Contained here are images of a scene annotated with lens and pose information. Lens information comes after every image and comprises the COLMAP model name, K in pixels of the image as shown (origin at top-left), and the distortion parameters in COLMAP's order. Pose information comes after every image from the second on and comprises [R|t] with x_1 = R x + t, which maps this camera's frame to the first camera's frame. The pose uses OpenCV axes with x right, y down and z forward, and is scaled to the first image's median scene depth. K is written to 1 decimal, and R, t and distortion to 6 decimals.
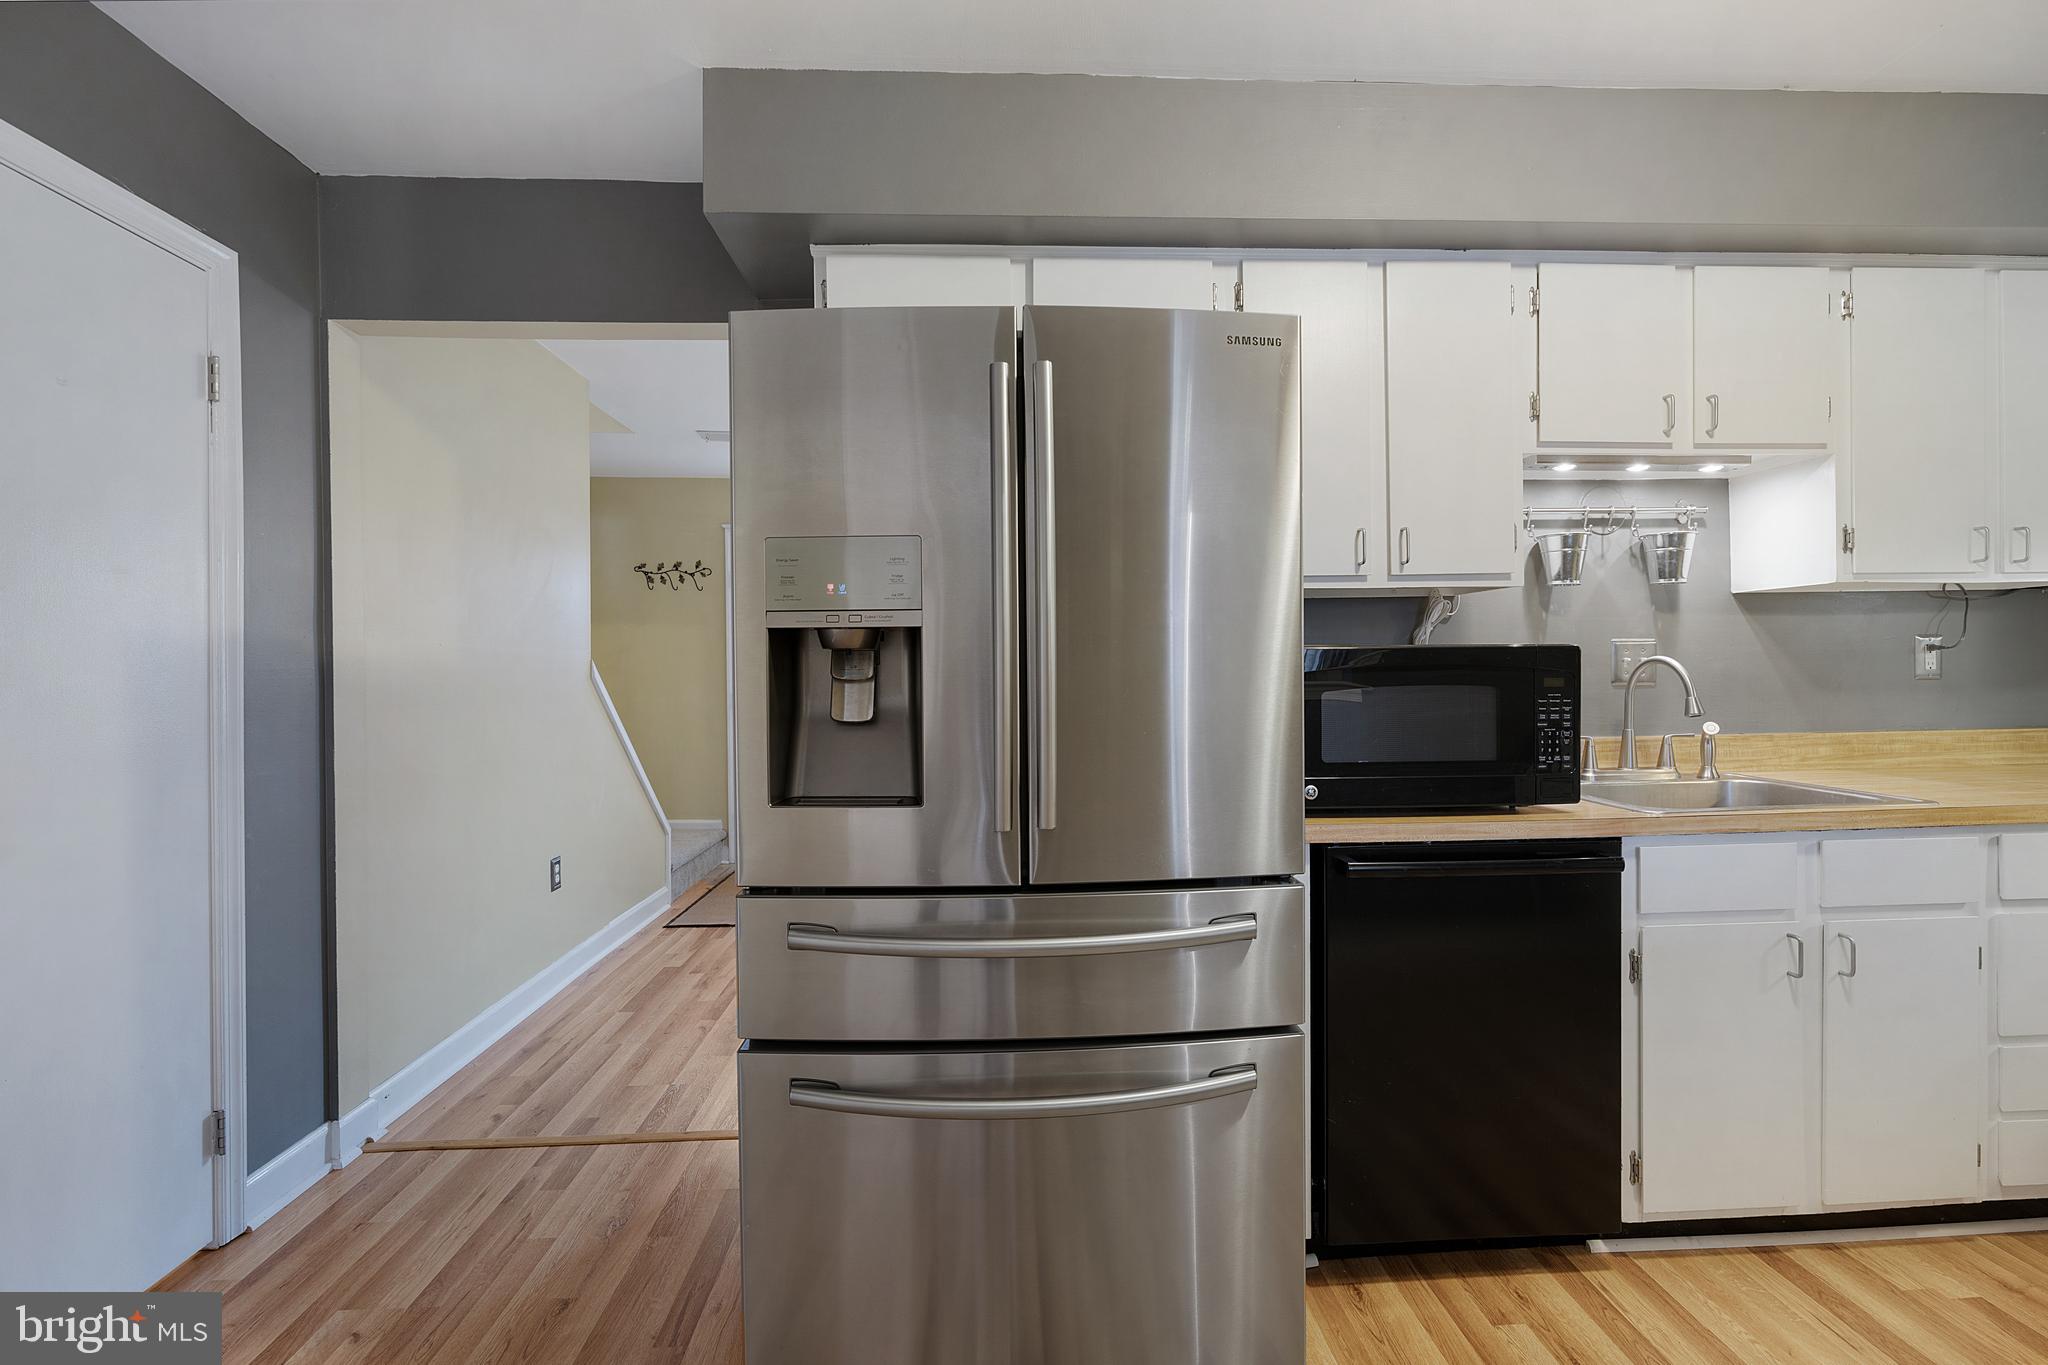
lens RADIAL K [[933.0, 0, 1013.9], [0, 933.0, 676.8], [0, 0, 1]] dist [-0.008601, 0.002436]
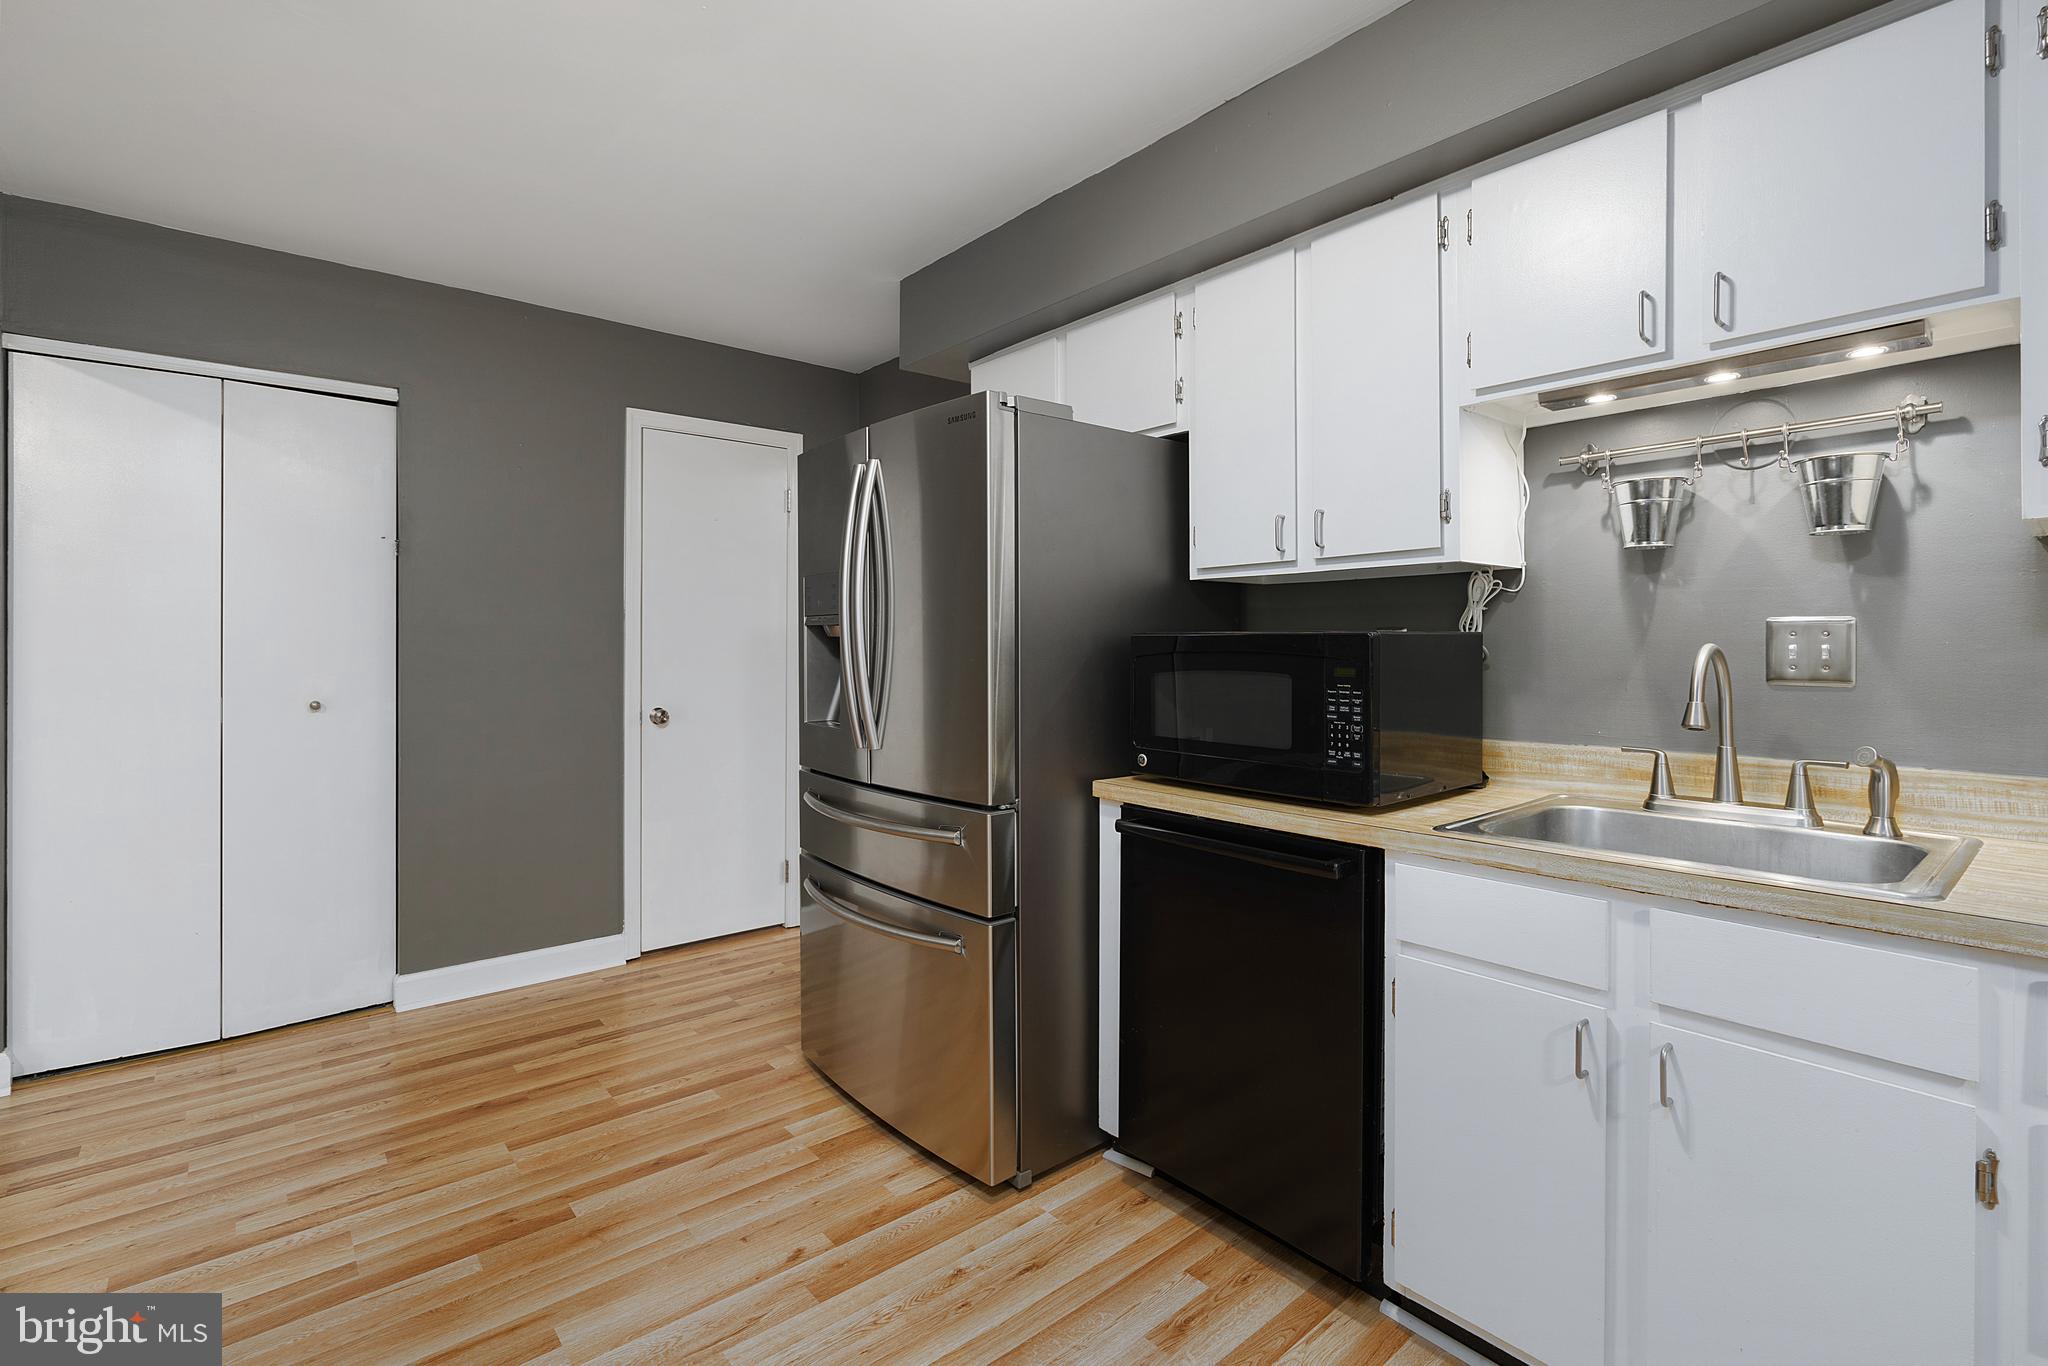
lens RADIAL K [[933.0, 0, 1019.7], [0, 933.0, 647.1], [0, 0, 1]] dist [-0.008601, 0.002436]
pose [[0.600162, 0.013077, -0.799772, 1.128592], [-0.013152, 0.999893, 0.006479, -0.020790], [0.799770, 0.006630, 0.600269, 0.182804]]
